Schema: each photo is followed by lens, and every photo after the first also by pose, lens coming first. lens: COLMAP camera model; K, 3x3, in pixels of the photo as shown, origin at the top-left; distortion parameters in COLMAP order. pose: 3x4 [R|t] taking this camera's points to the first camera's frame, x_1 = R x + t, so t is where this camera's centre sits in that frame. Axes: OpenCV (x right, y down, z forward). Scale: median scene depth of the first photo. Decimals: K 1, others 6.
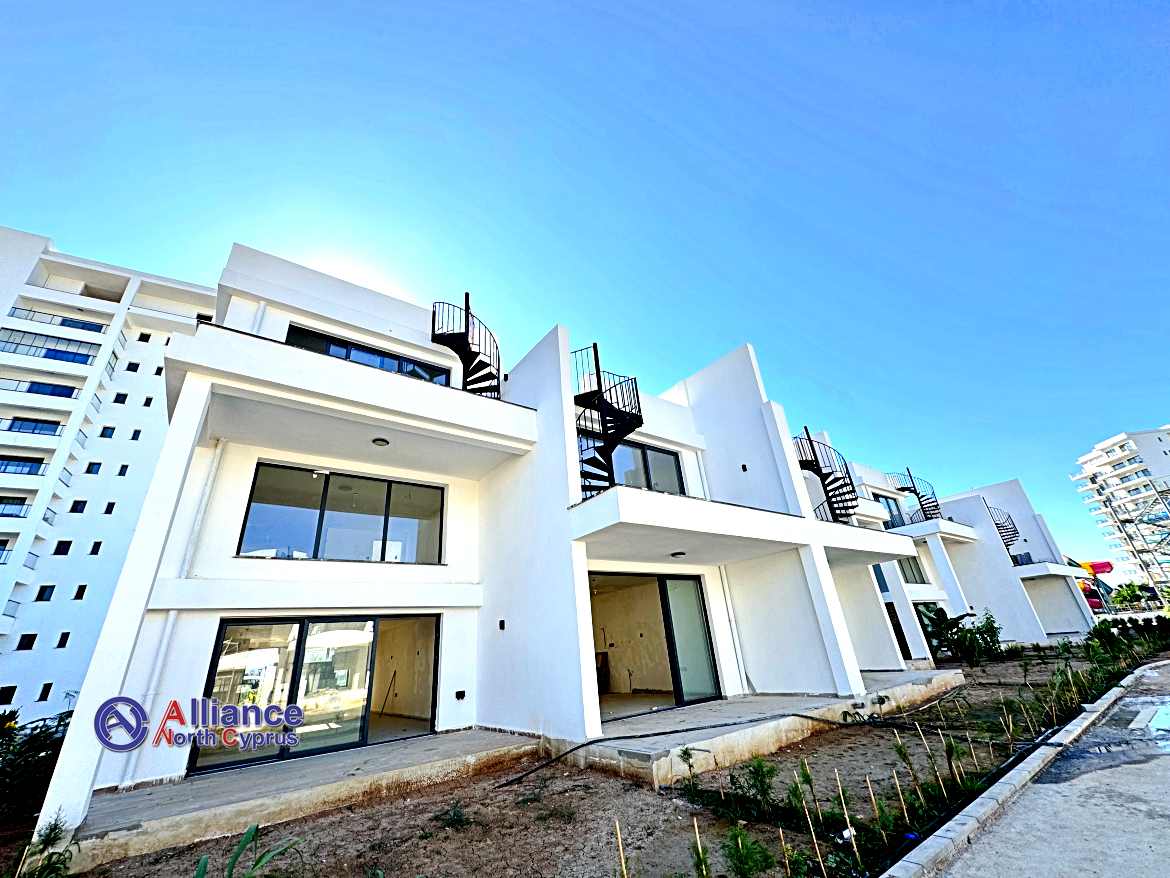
lens RADIAL K [[464.9, 0, 606.0], [0, 464.9, 435.0], [0, 0, 1]] dist [0.002501, 0.000239]
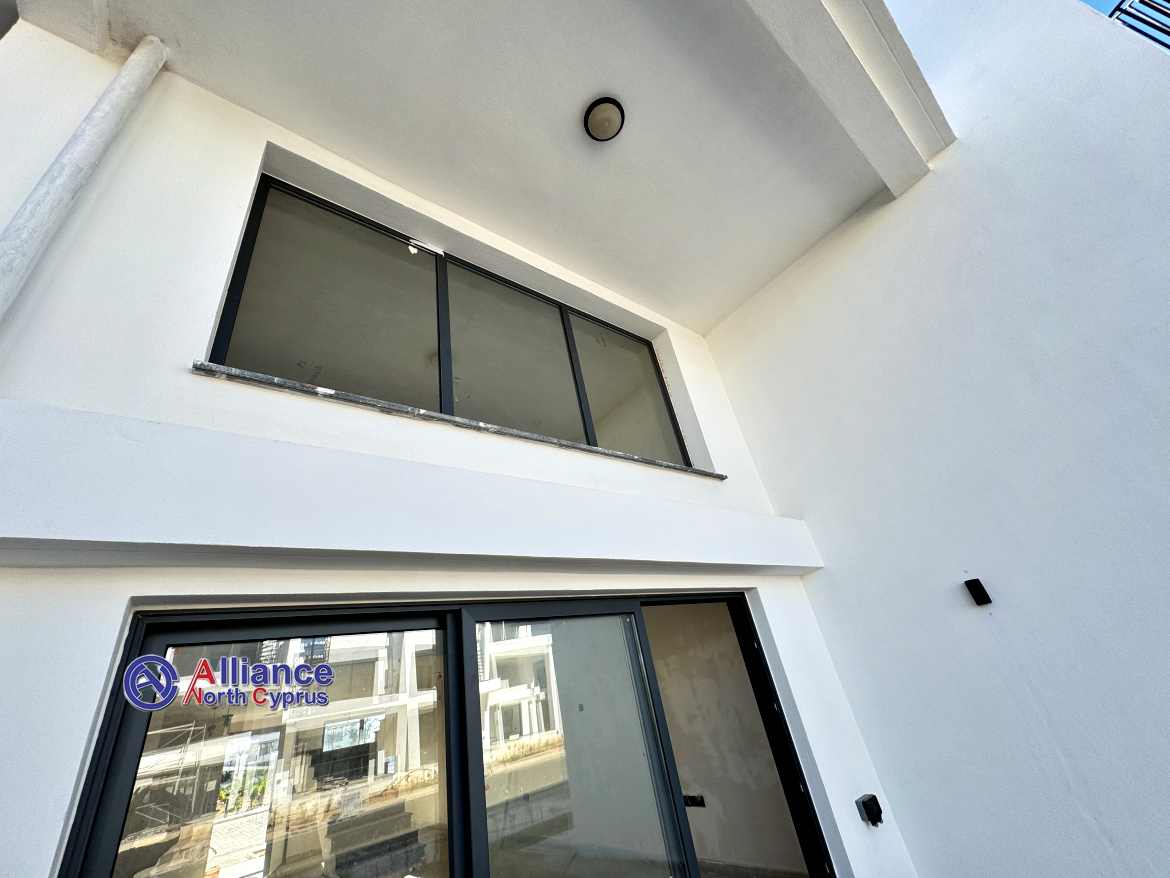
lens RADIAL K [[464.9, 0, 606.0], [0, 464.9, 435.0], [0, 0, 1]] dist [0.002501, 0.000239]
pose [[0.996028, -0.074626, 0.048565, -0.487405], [0.078224, 0.993960, -0.076975, 0.277820], [-0.042528, 0.080468, 0.995850, 0.610526]]
